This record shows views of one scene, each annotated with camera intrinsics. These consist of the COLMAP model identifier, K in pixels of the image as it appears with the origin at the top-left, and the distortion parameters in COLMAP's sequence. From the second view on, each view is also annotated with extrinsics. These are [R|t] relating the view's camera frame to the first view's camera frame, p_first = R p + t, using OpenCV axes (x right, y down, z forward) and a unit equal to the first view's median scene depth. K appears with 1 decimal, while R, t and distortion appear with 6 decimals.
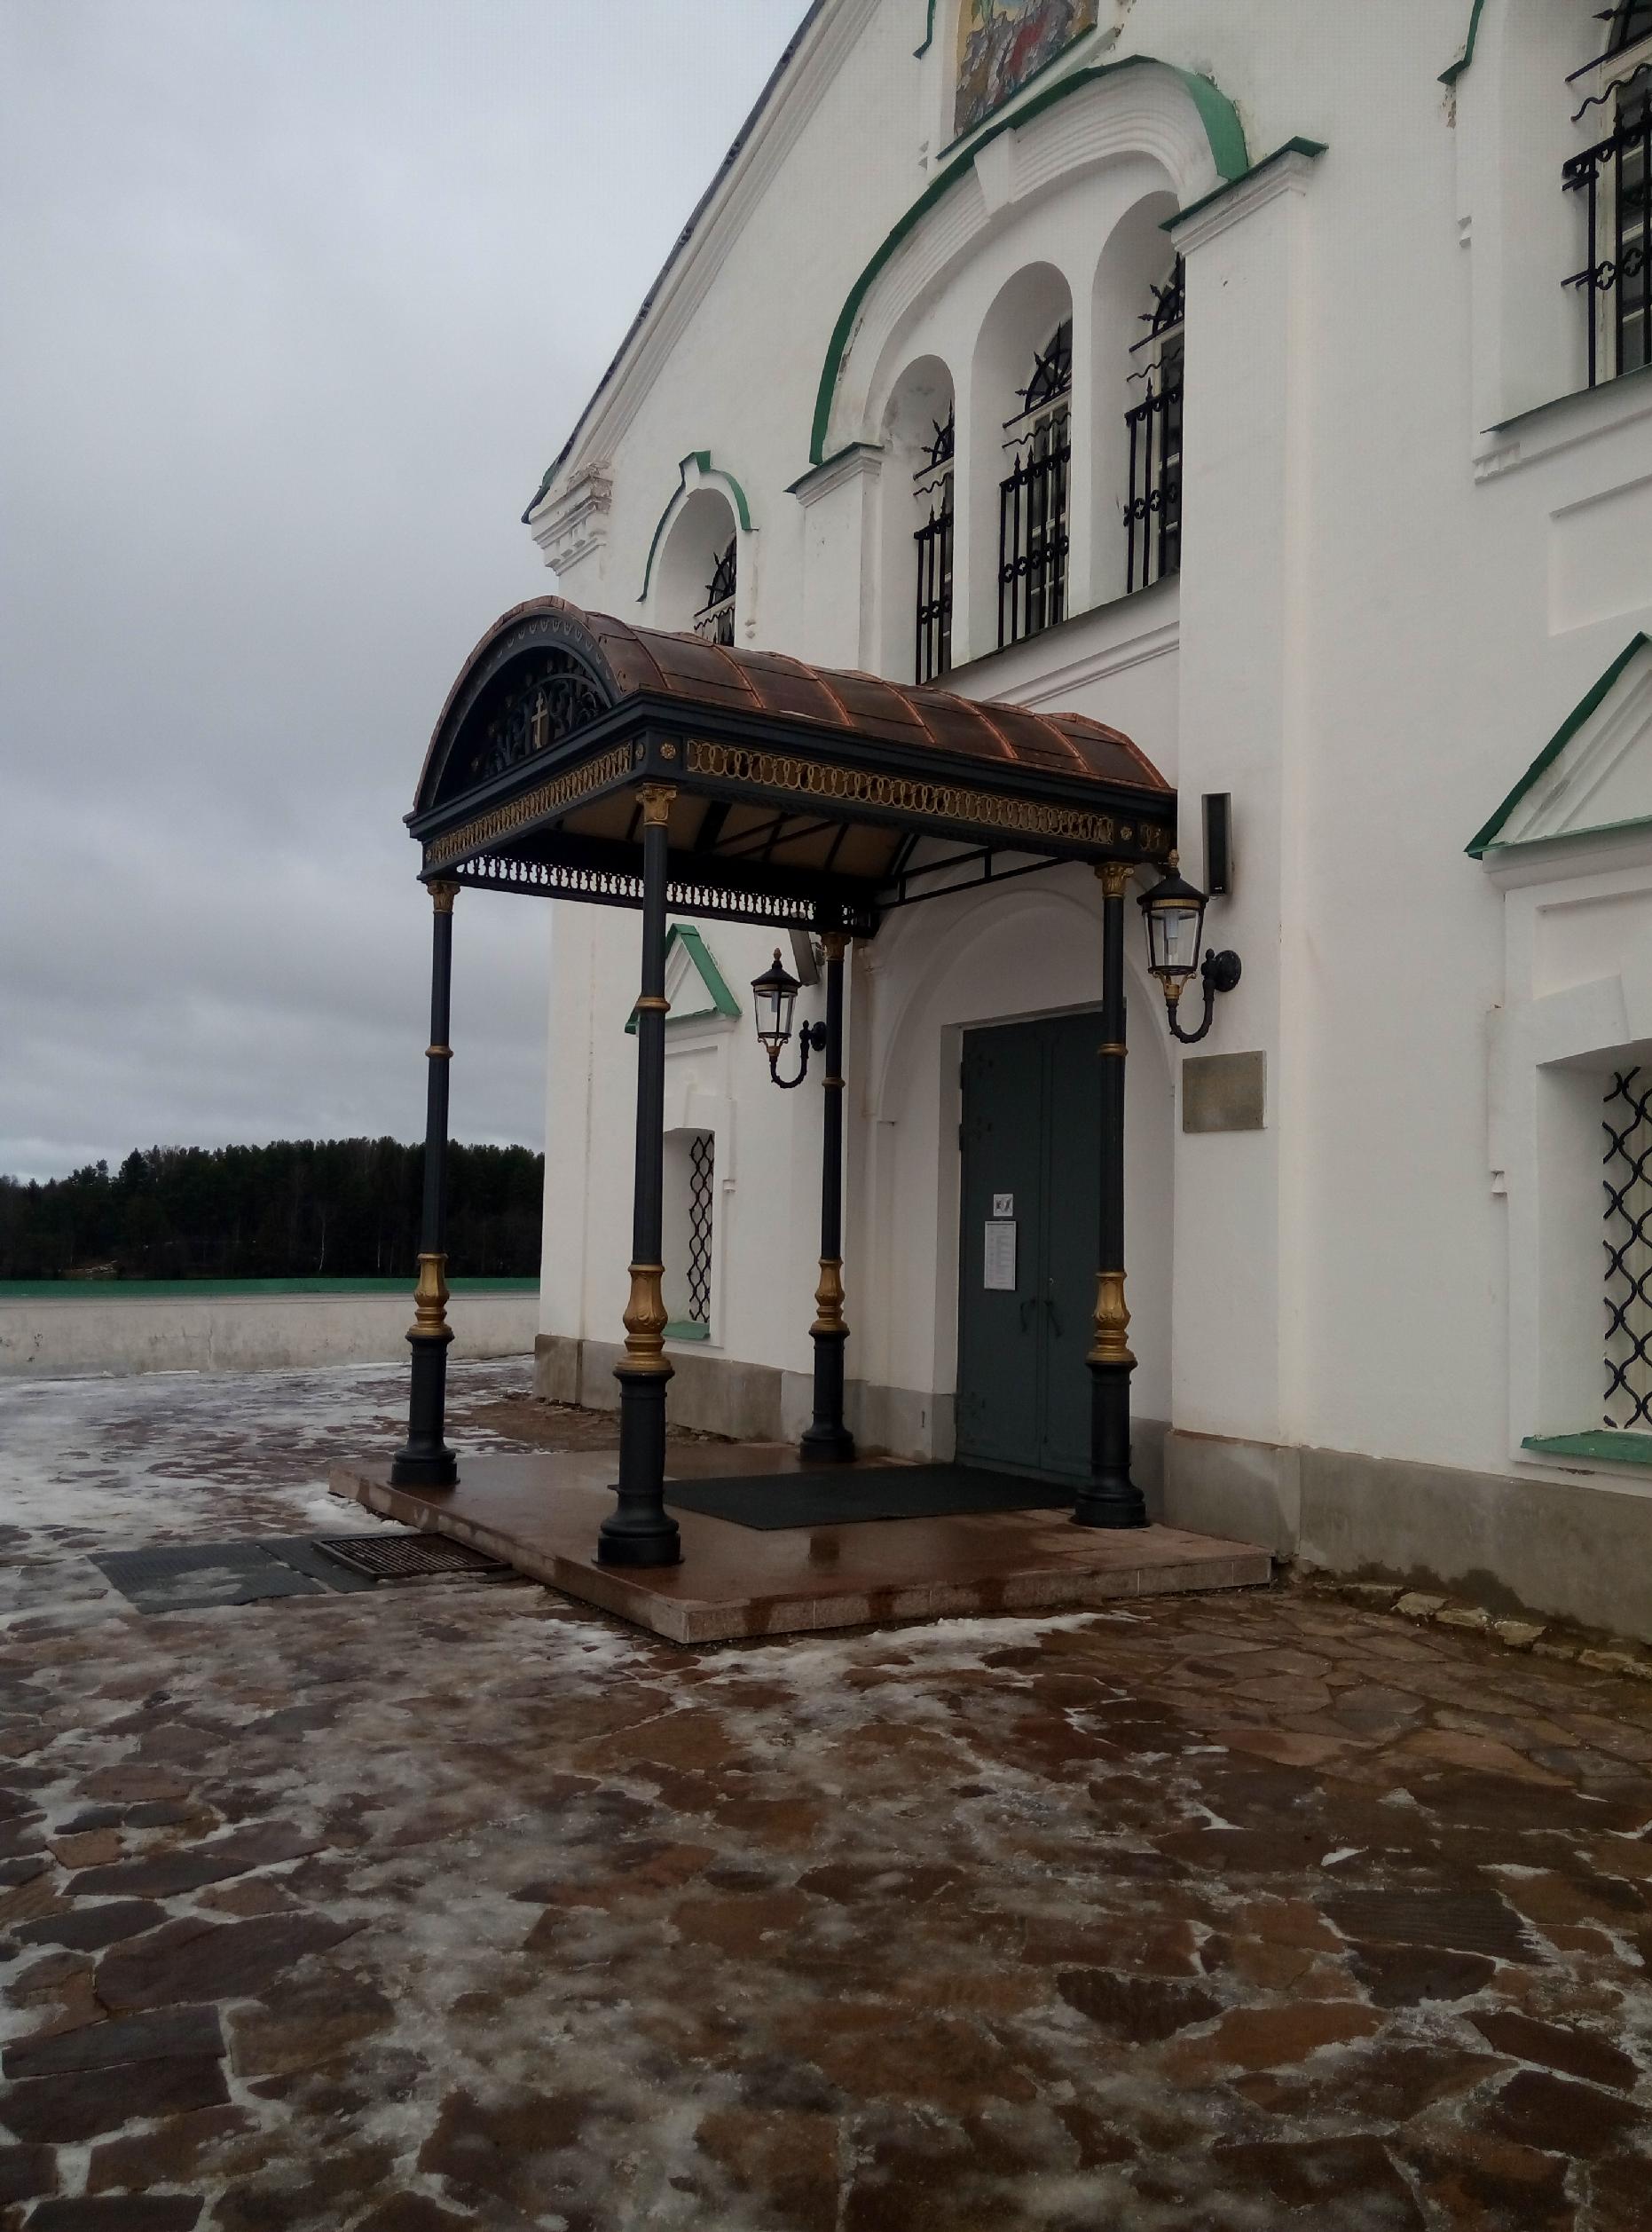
lens RADIAL K [[1794.0, 0, 826.9], [0, 1794.0, 1166.4], [0, 0, 1]] dist [0.131792, -0.160349]
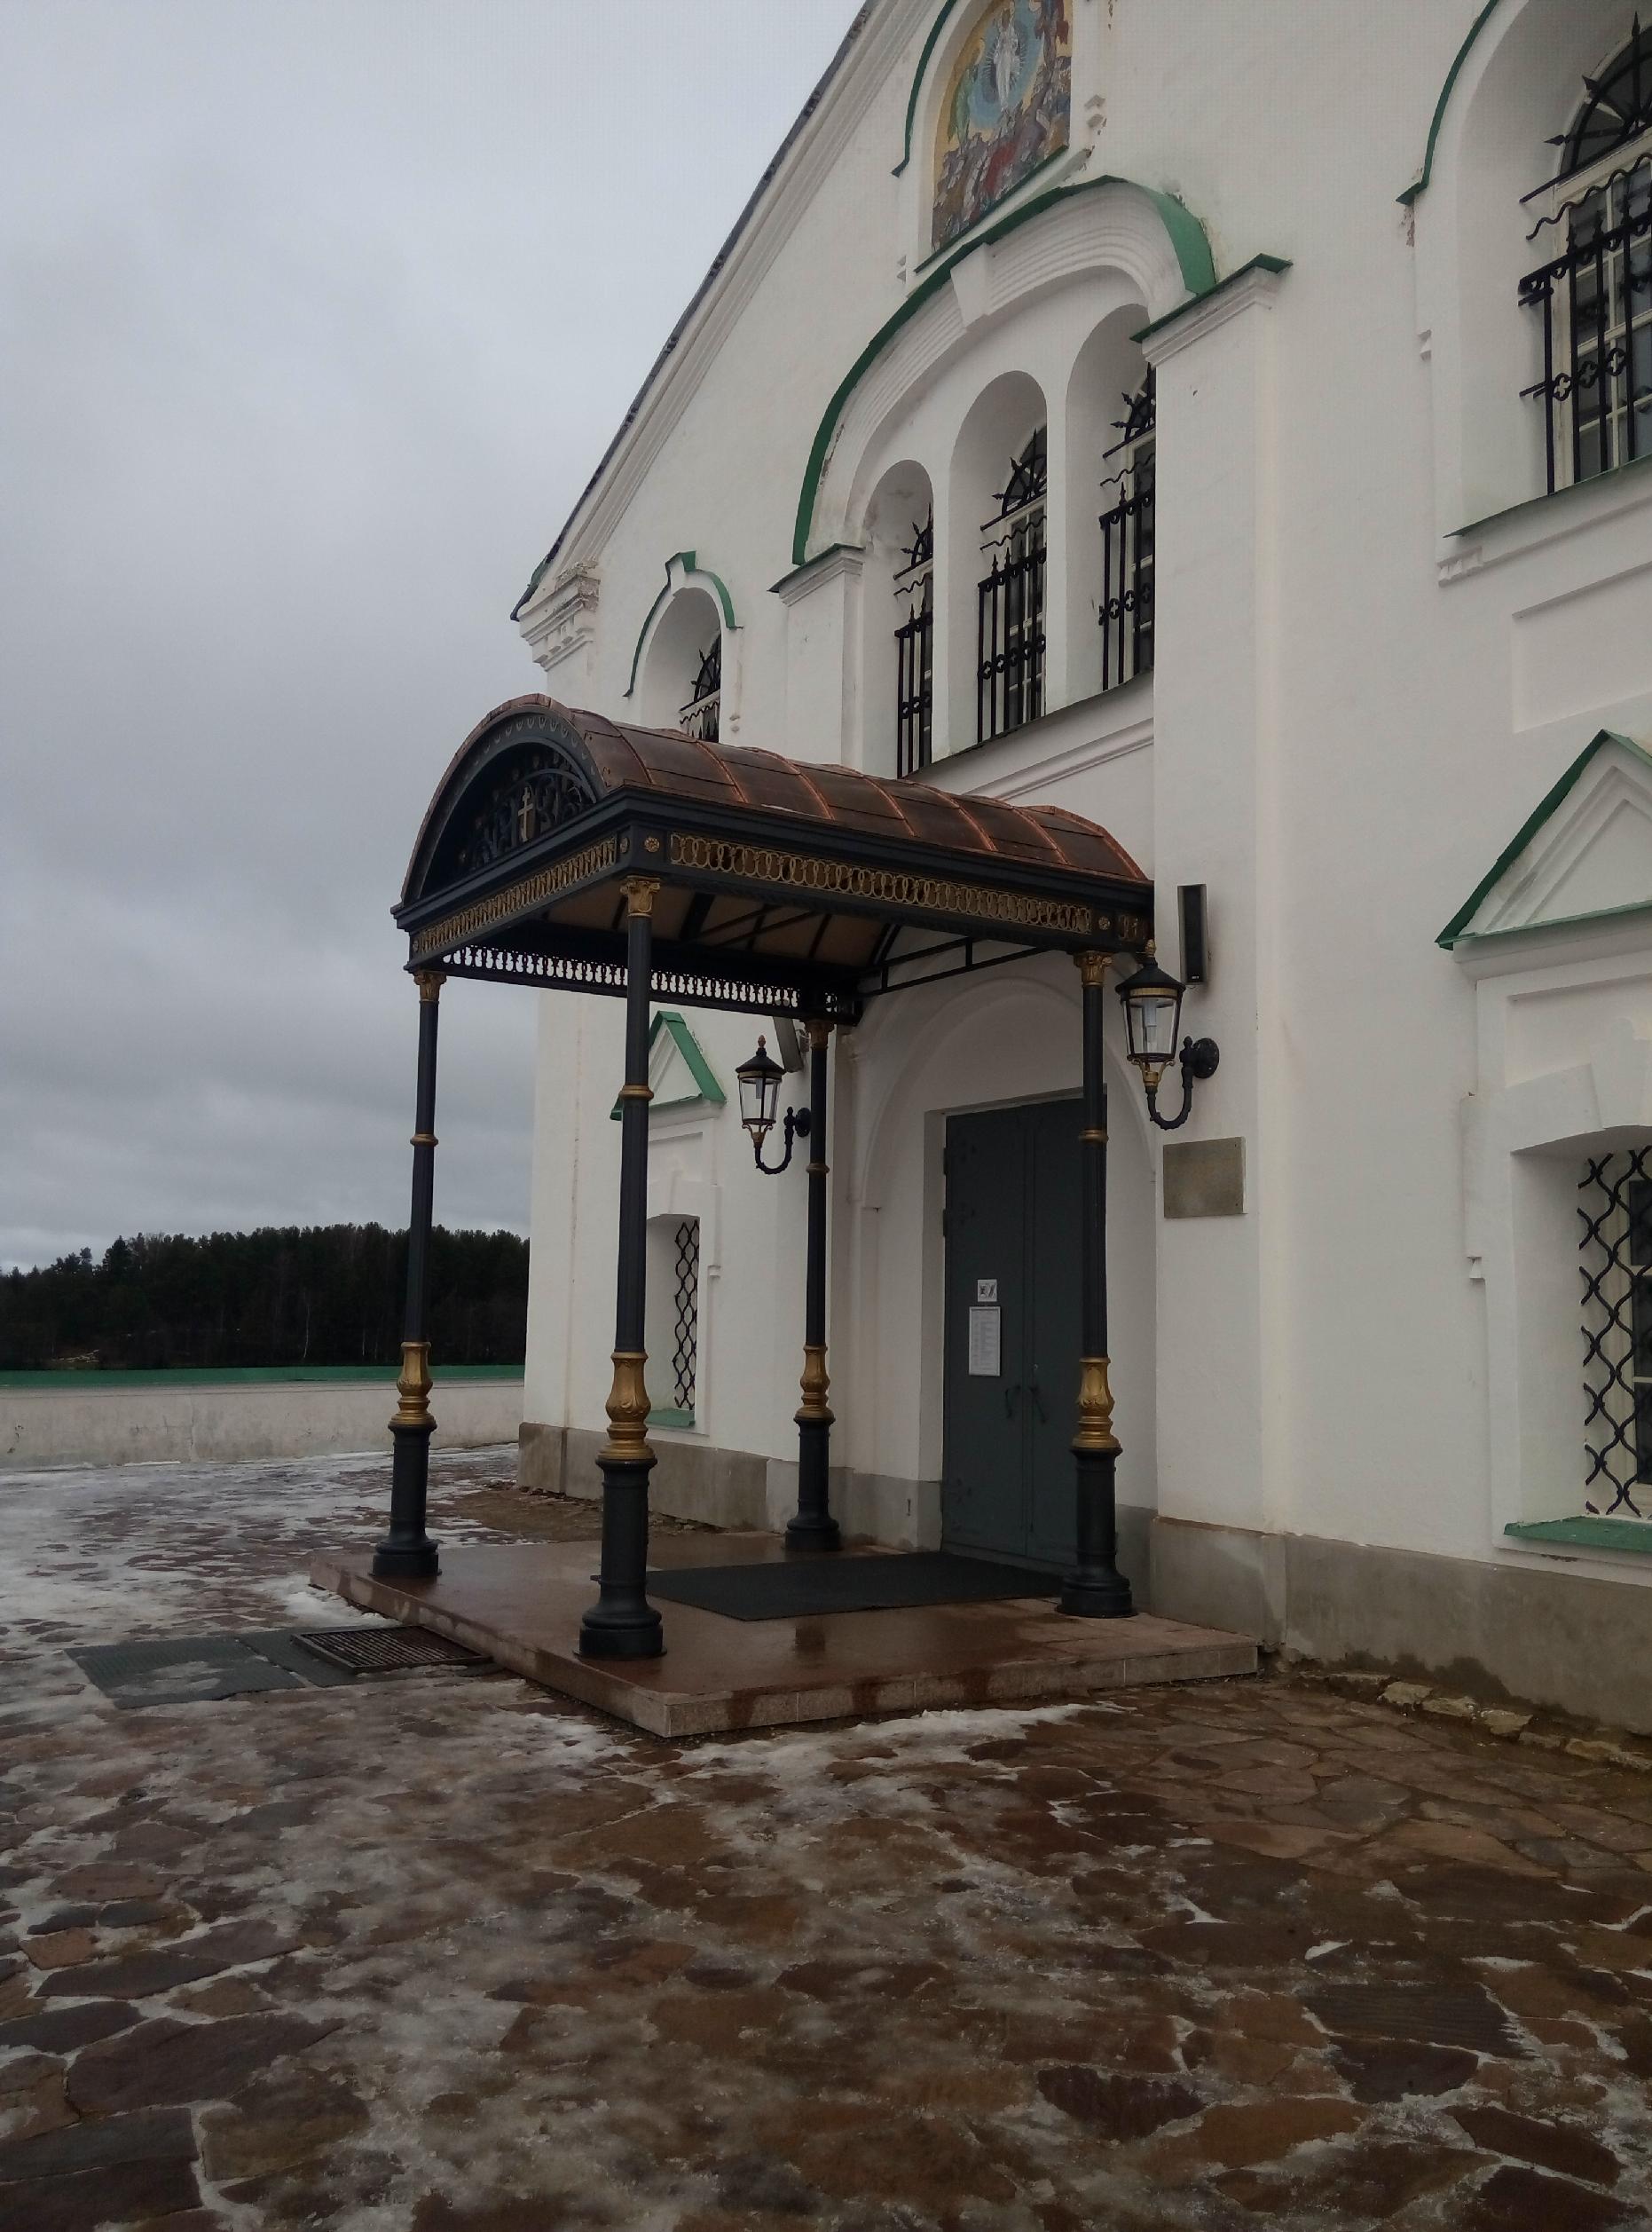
lens RADIAL K [[1804.8, 0, 822.6], [0, 1804.8, 1172.3], [0, 0, 1]] dist [0.119087, -0.131548]
pose [[0.999988, -0.003278, 0.003730, 0.003759], [0.003437, 0.999055, -0.043336, -0.001399], [-0.003584, 0.043348, 0.999054, -0.010035]]
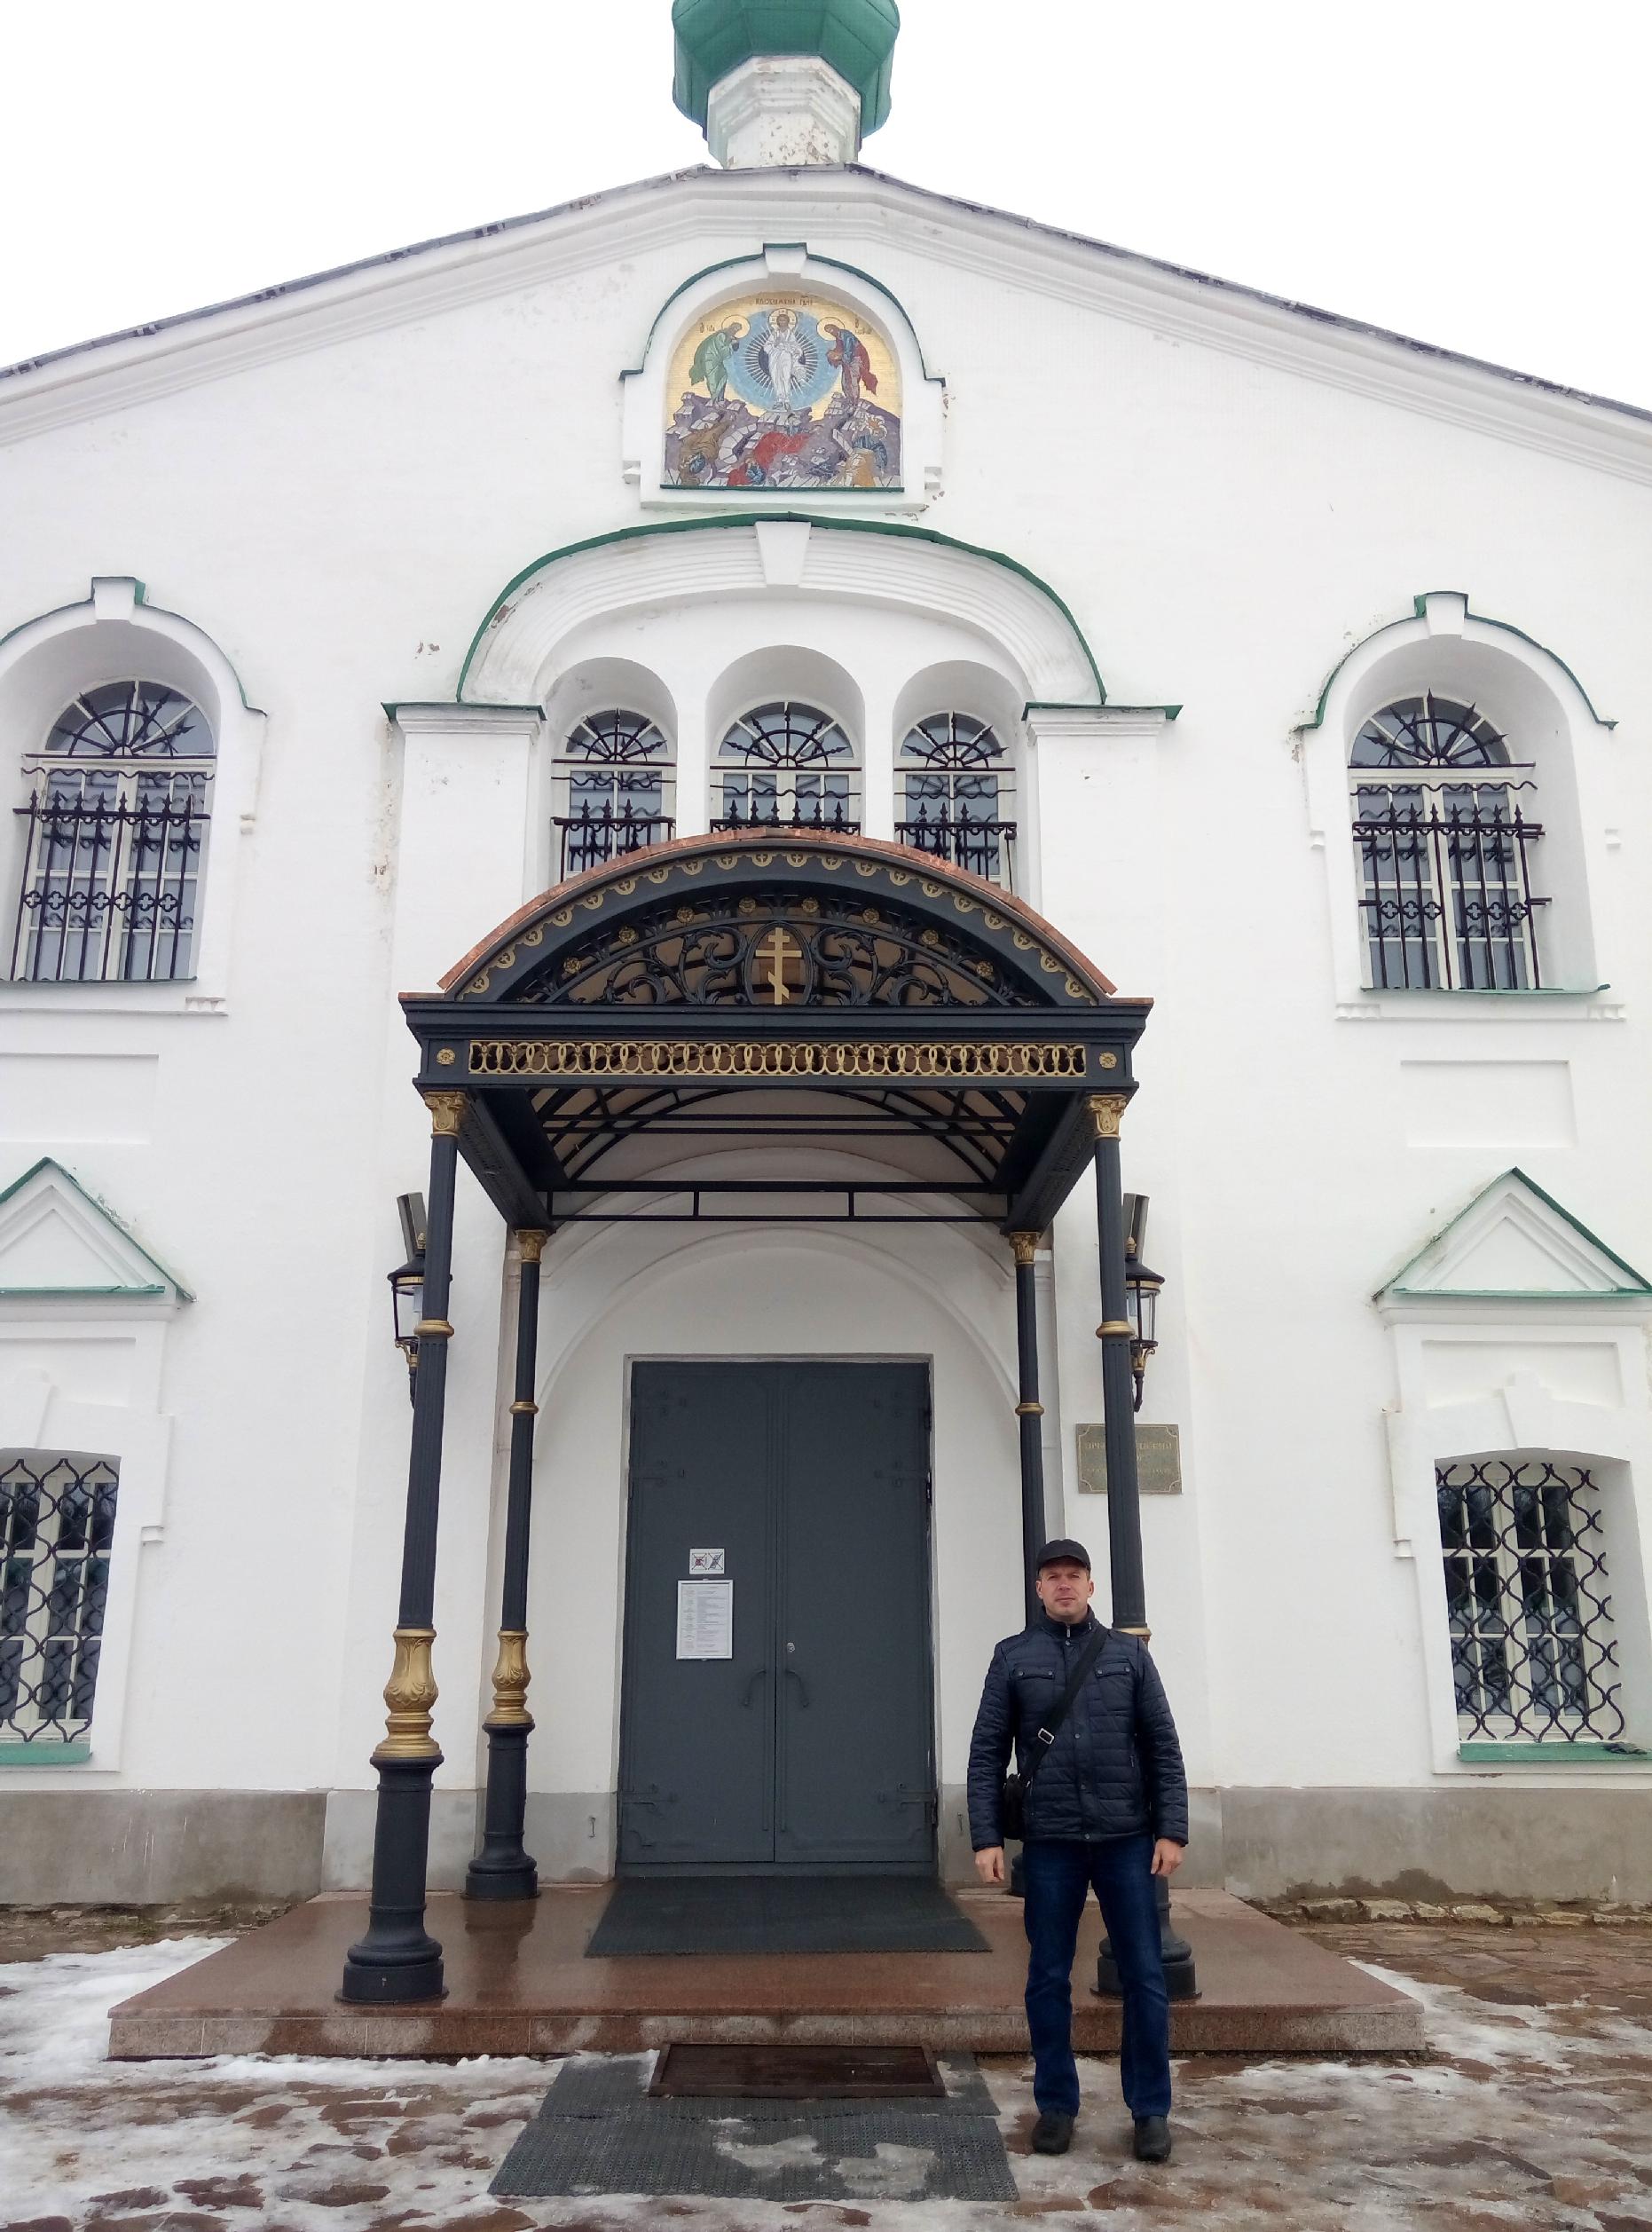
lens RADIAL K [[1837.4, 0, 831.0], [0, 1837.4, 1179.5], [0, 0, 1]] dist [0.128893, -0.204239]
pose [[0.513532, 0.182792, 0.838374, -0.911367], [-0.022116, 0.979541, -0.200024, 0.023638], [-0.857785, 0.084177, 0.507069, 0.604286]]
